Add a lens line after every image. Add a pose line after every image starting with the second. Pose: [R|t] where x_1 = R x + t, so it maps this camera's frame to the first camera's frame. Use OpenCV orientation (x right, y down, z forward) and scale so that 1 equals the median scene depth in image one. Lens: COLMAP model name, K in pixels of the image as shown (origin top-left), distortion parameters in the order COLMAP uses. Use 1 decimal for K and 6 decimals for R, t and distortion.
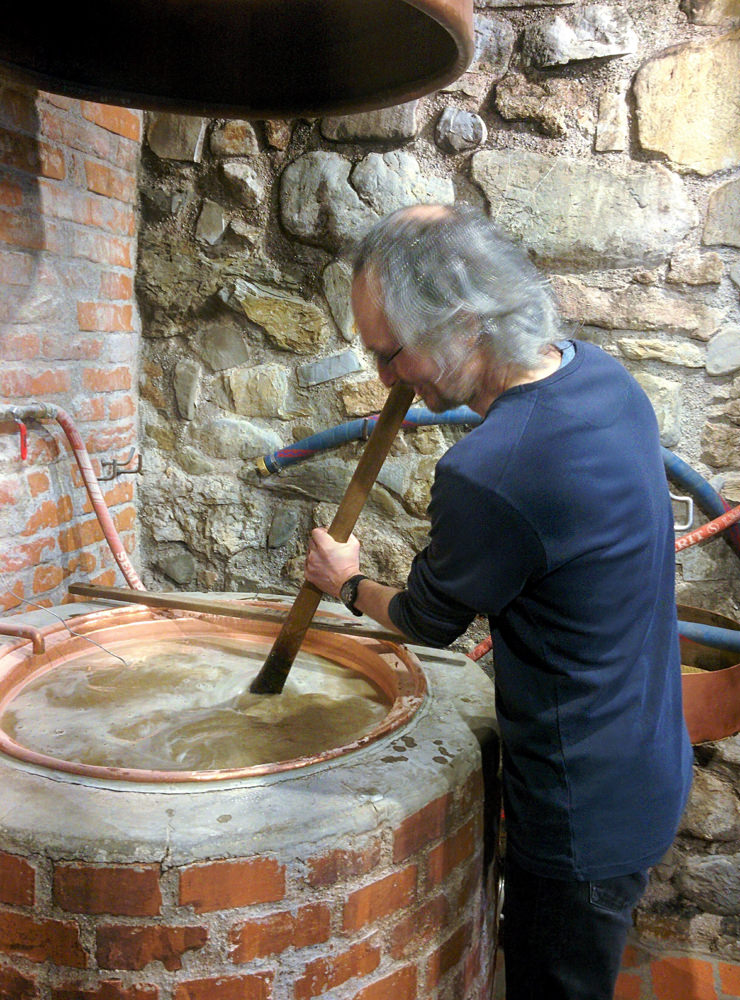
lens RADIAL K [[880.7, 0, 359.9], [0, 880.7, 514.0], [0, 0, 1]] dist [0.082070, -0.098675]
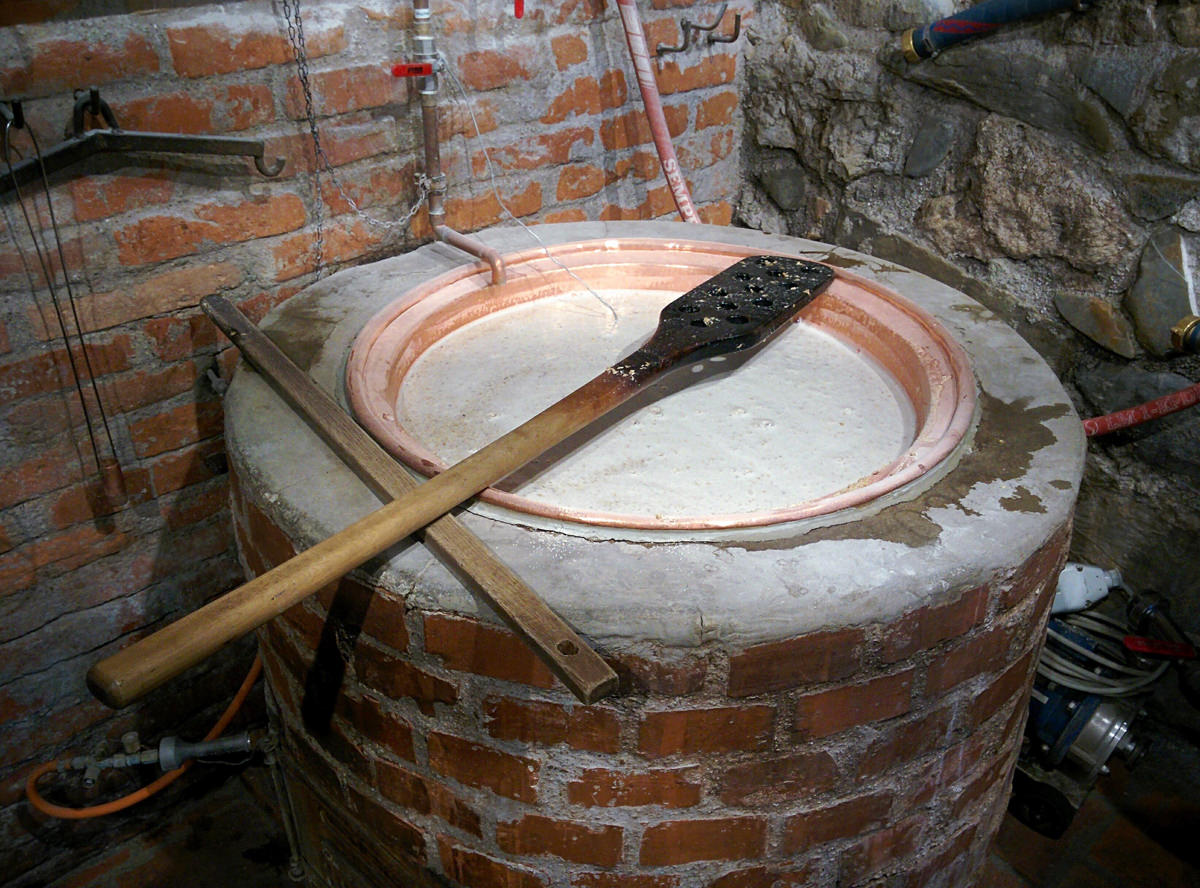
lens RADIAL K [[1067.3, 0, 598.6], [0, 1067.3, 463.0], [0, 0, 1]] dist [0.079469, -0.115196]
pose [[0.836776, 0.265739, -0.478737, 0.175183], [-0.087710, 0.928096, 0.361864, -0.040422], [0.540475, -0.260809, 0.799916, 0.184900]]
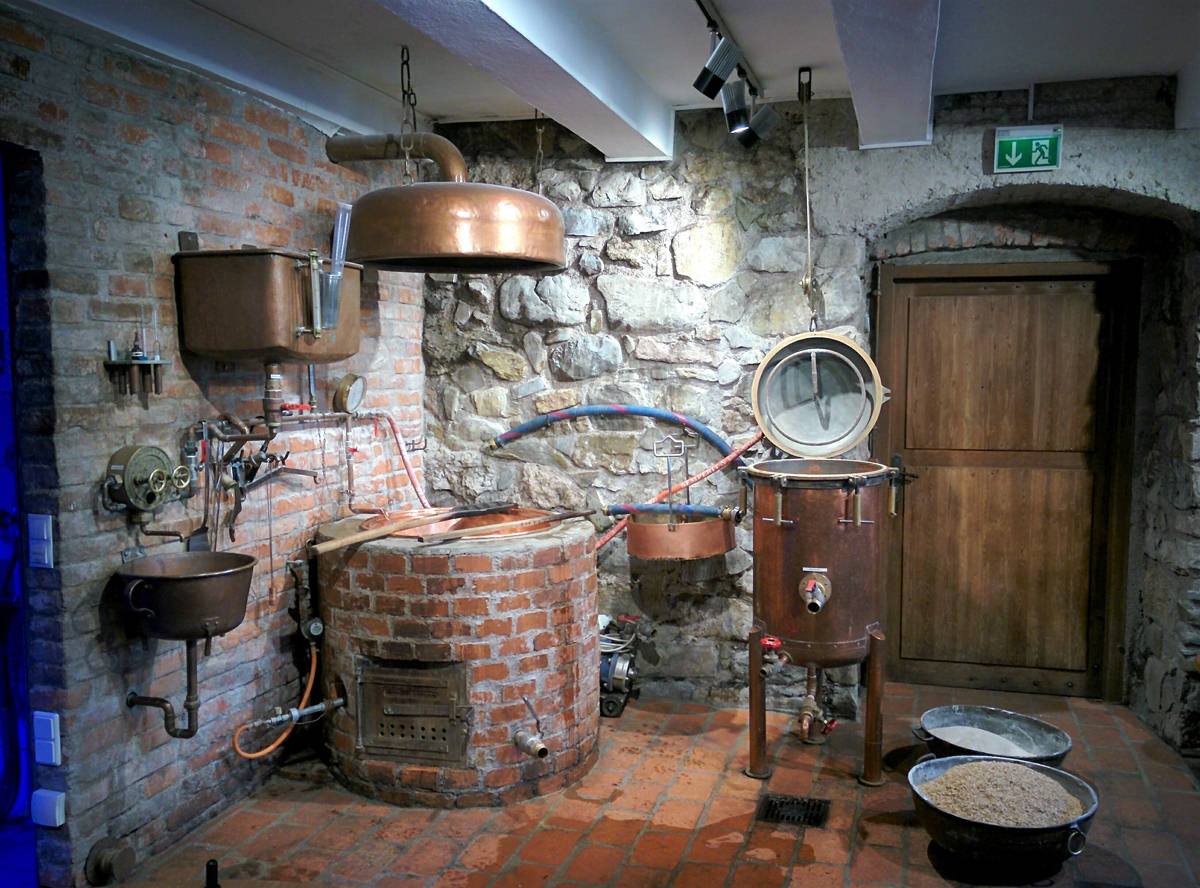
lens RADIAL K [[1056.8, 0, 636.3], [0, 1056.8, 465.5], [0, 0, 1]] dist [0.082070, -0.098675]
pose [[0.999338, -0.034992, -0.009918, 0.223329], [0.033857, 0.994636, -0.097734, 0.235164], [0.013284, 0.097334, 0.995163, -1.268148]]
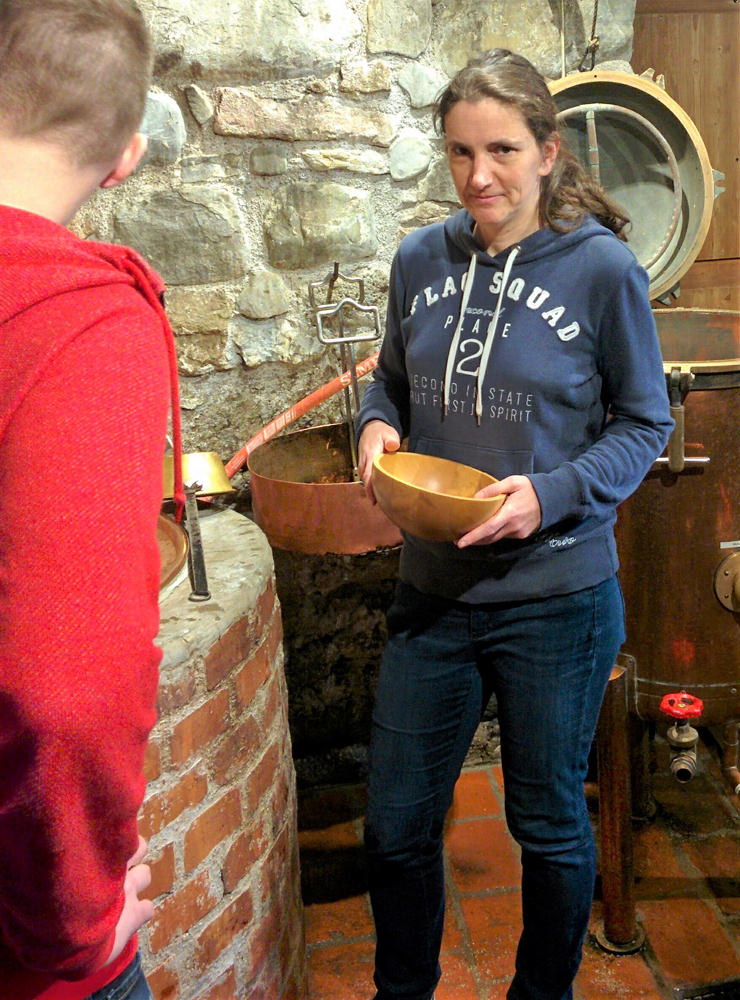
lens RADIAL K [[1215.3, 0, 505.5], [0, 1215.3, 327.7], [0, 0, 1]] dist [0.067616, -0.040069]
pose [[0.879677, -0.145823, 0.452664, -0.138792], [0.155089, 0.987757, 0.016810, 0.002966], [-0.449573, 0.055416, 0.891523, -0.259365]]
